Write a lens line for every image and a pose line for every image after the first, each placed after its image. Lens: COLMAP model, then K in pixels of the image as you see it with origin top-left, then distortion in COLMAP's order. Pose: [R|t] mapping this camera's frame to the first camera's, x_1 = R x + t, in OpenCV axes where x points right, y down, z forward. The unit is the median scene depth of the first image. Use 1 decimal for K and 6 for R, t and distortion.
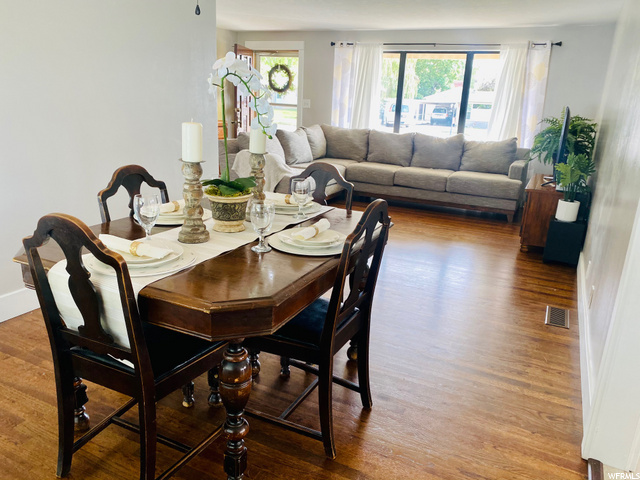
lens RADIAL K [[488.7, 0, 320.0], [0, 488.7, 240.0], [0, 0, 1]] dist [0.085947, -0.116356]
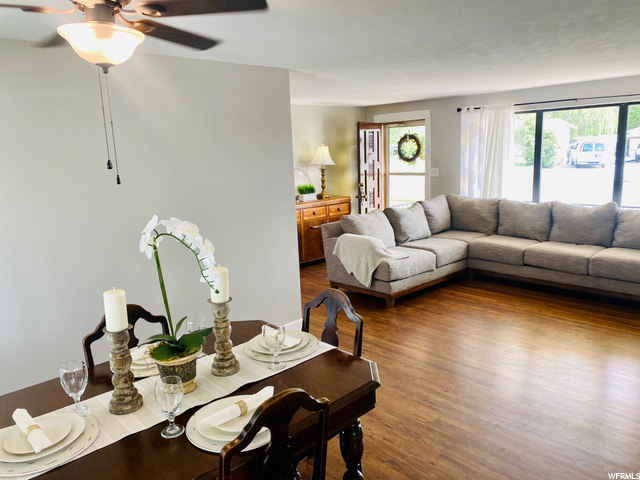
lens RADIAL K [[488.7, 0, 320.0], [0, 488.7, 240.0], [0, 0, 1]] dist [0.085947, -0.116356]
pose [[0.934559, -0.018842, -0.355308, 0.113357], [-0.015501, 0.995493, -0.093562, -0.062044], [0.355469, 0.092947, 0.930055, 0.059241]]
